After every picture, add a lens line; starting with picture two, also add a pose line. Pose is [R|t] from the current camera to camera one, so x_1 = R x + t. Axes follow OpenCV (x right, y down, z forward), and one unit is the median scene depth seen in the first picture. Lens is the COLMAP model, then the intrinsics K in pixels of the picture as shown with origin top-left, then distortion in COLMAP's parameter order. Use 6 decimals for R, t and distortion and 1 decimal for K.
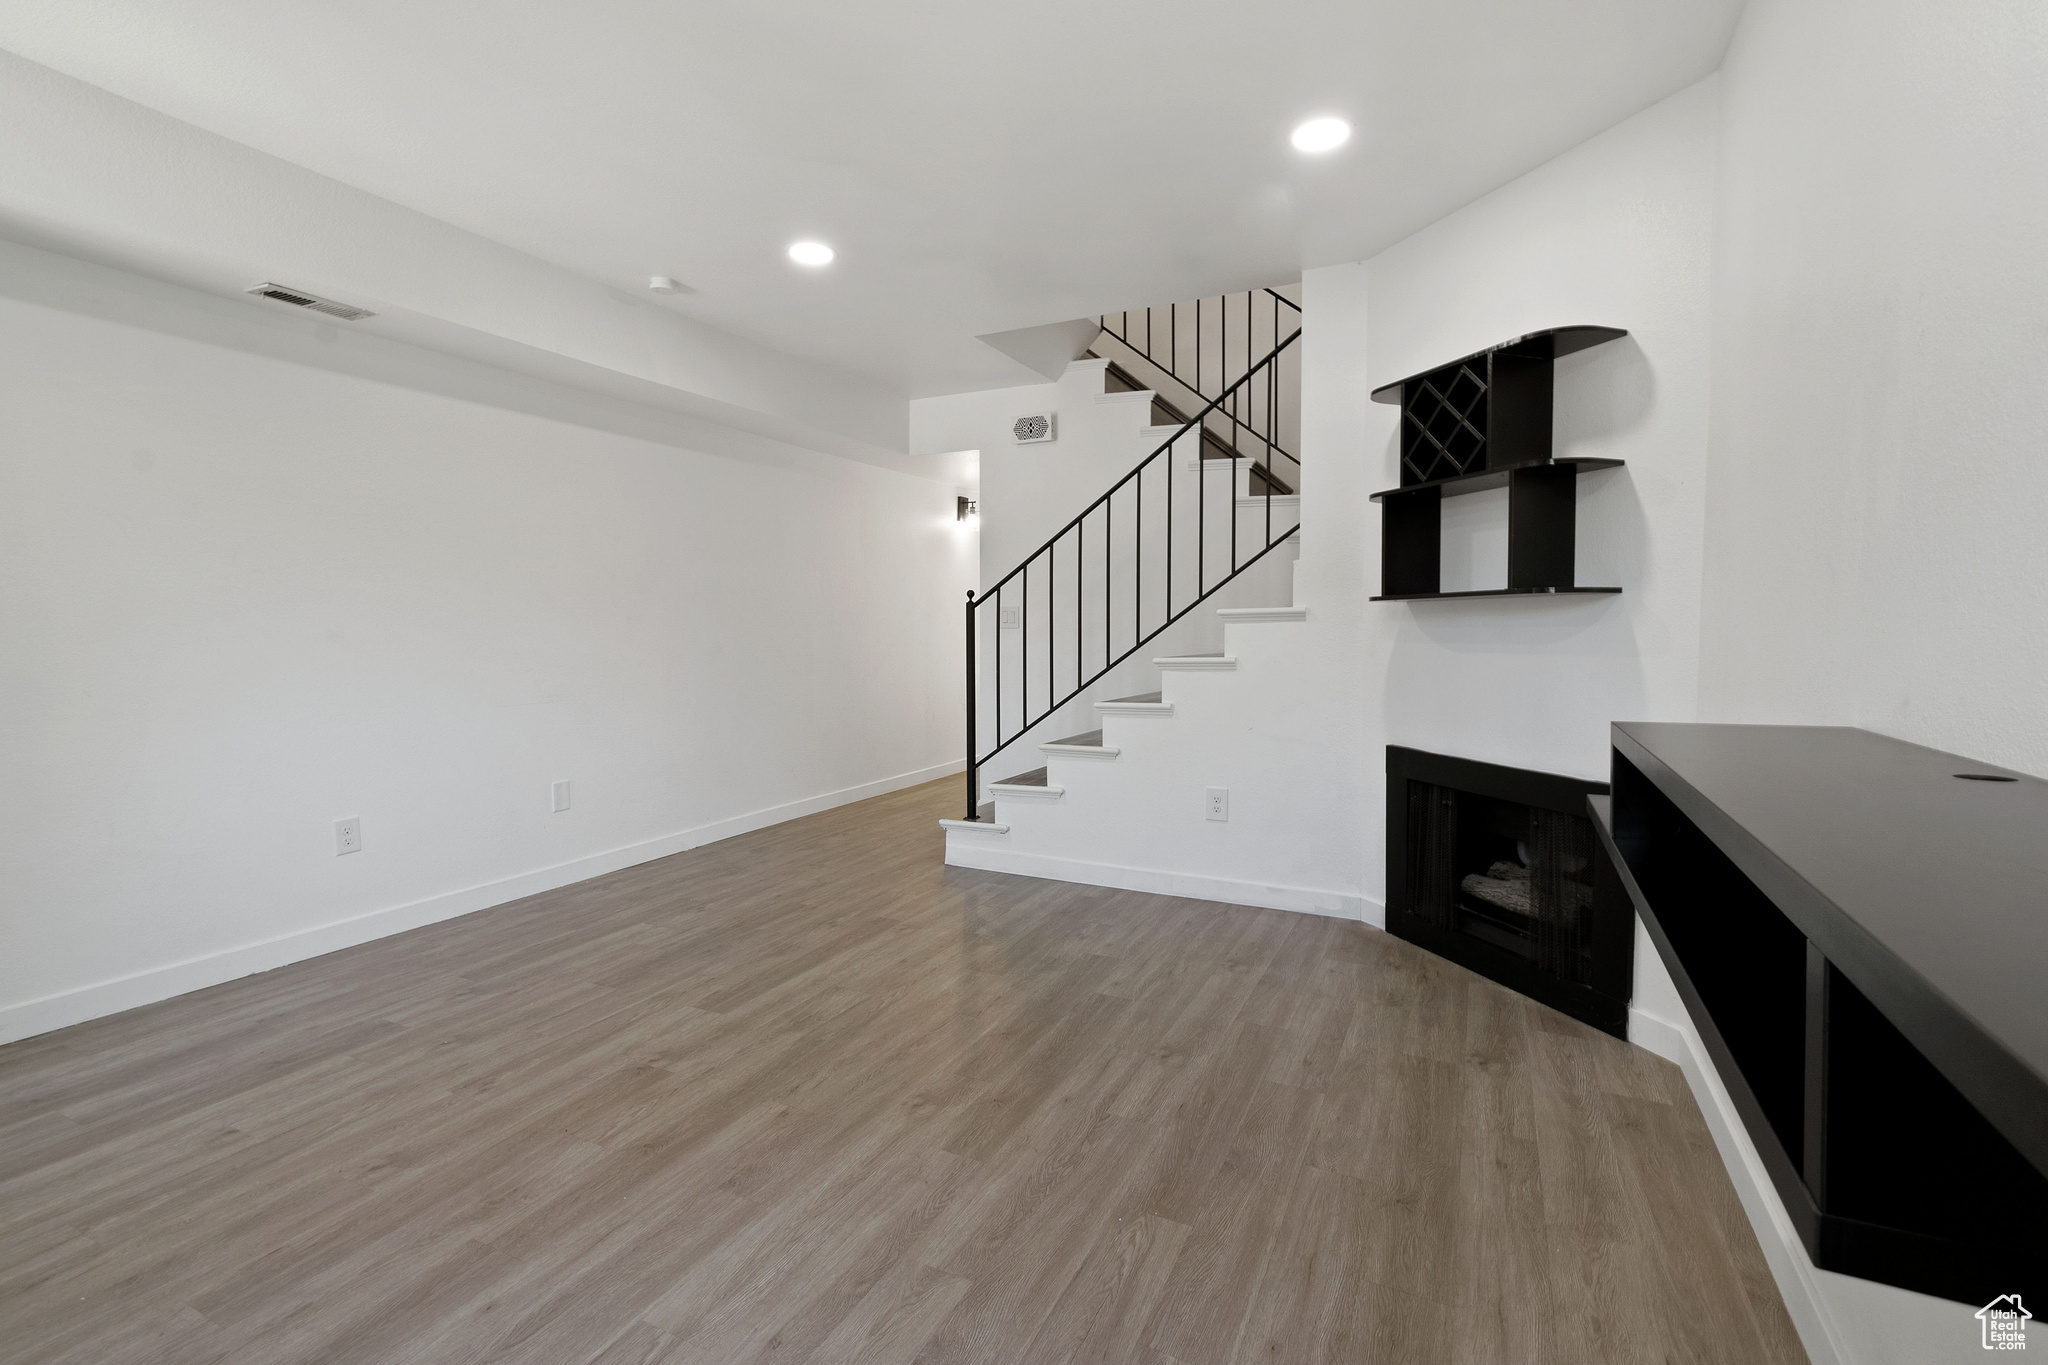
lens RADIAL K [[920.2, 0, 1023.8], [0, 920.2, 632.1], [0, 0, 1]] dist [0.003712, -0.000497]
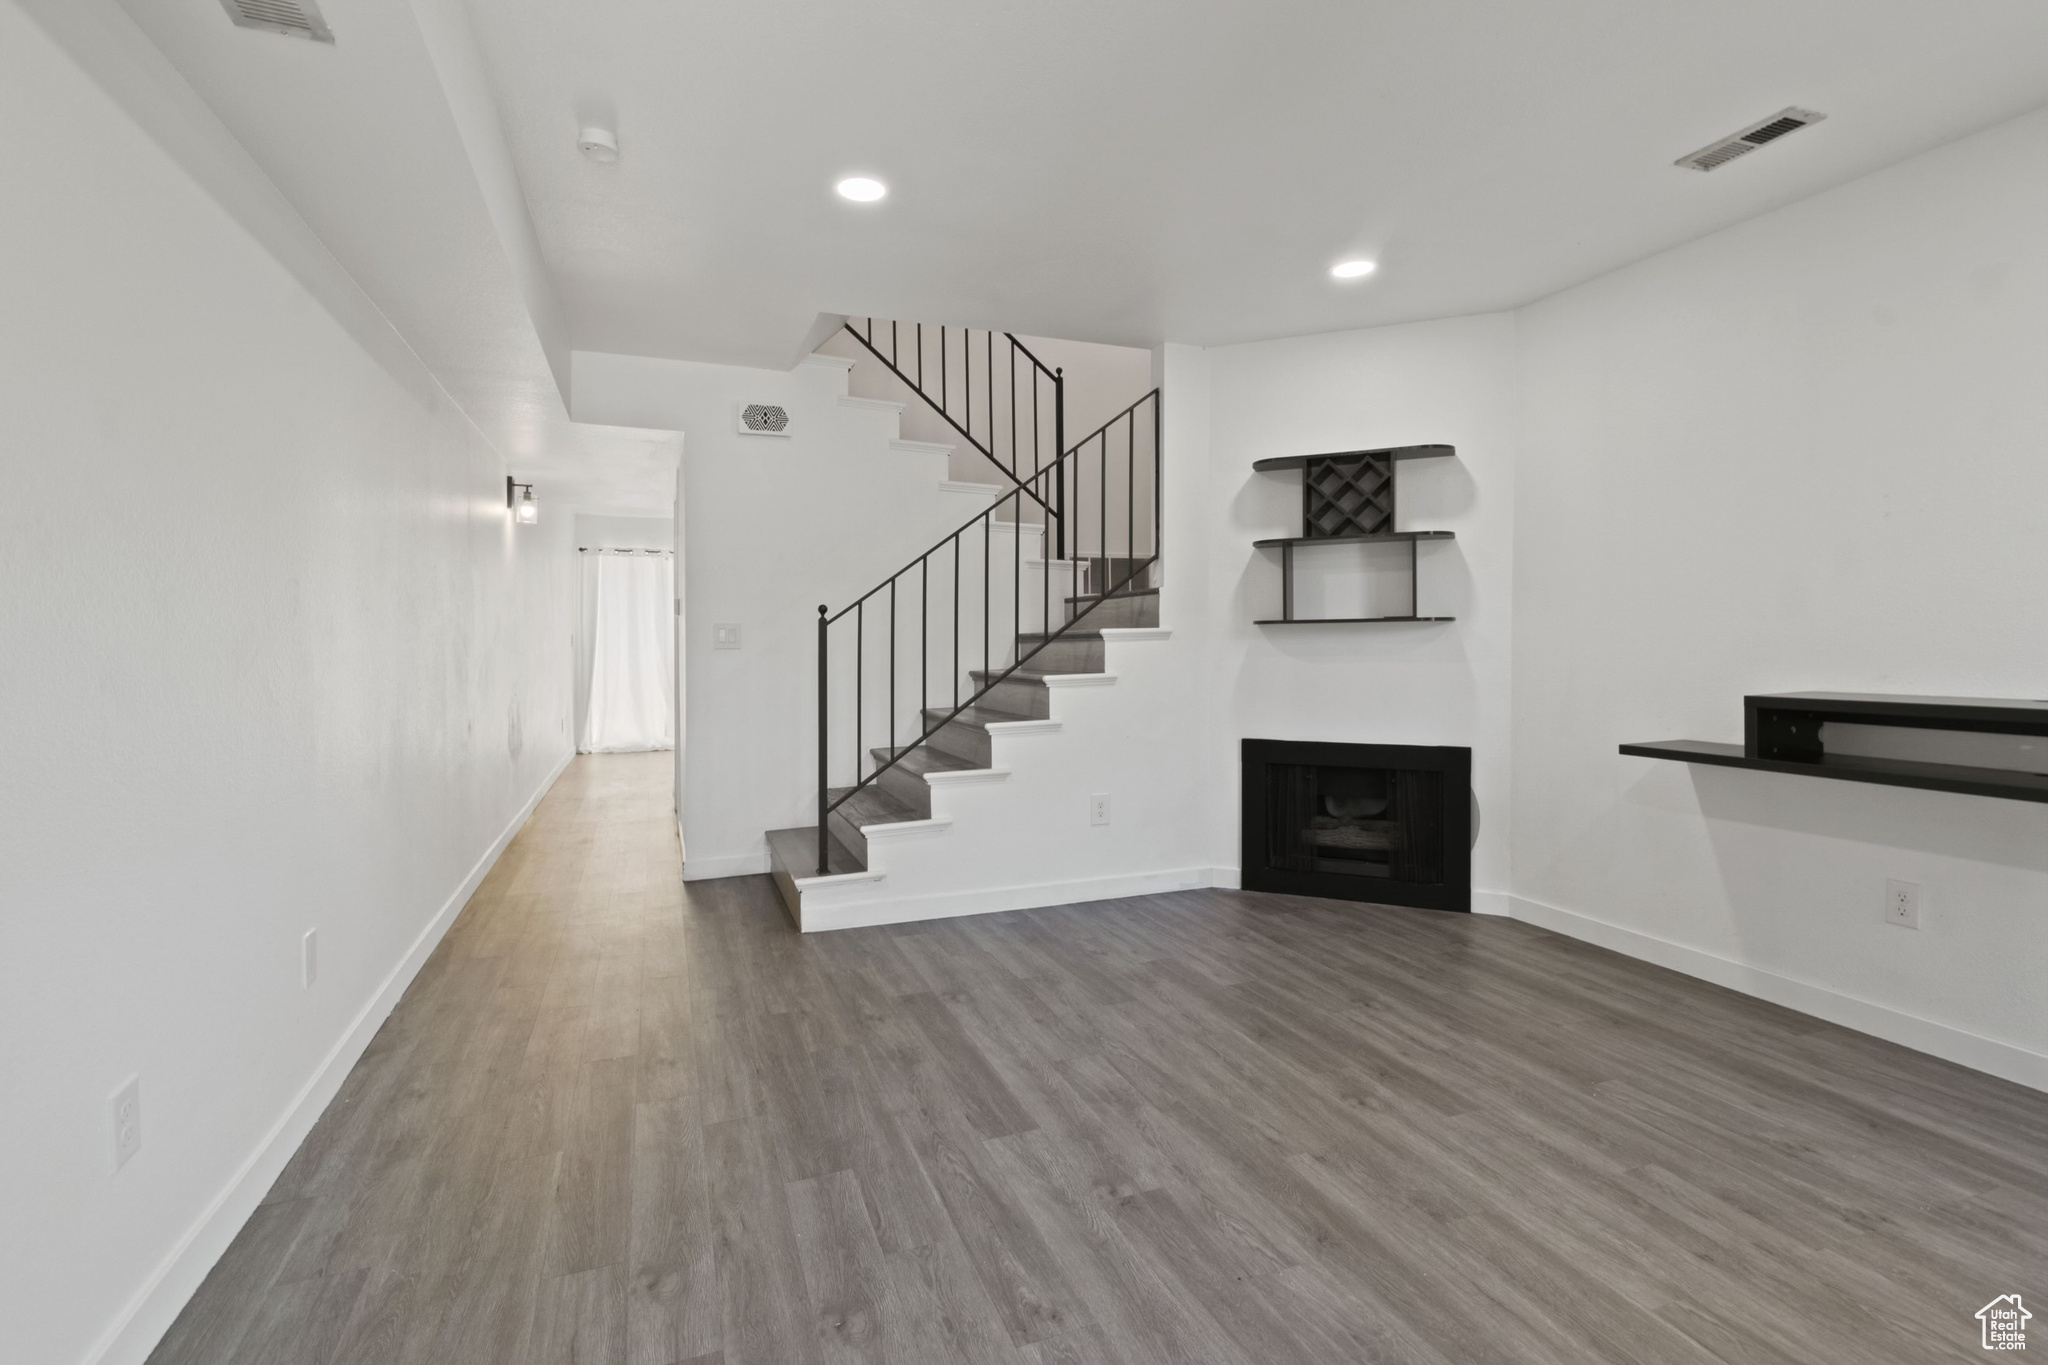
lens RADIAL K [[949.9, 0, 1010.7], [0, 949.9, 629.5], [0, 0, 1]] dist [-0.000347, -0.000326]
pose [[0.680135, 0.003138, 0.733080, -0.974546], [0.011407, 0.999824, -0.014863, -0.013229], [-0.732998, 0.018471, 0.679980, 0.448079]]
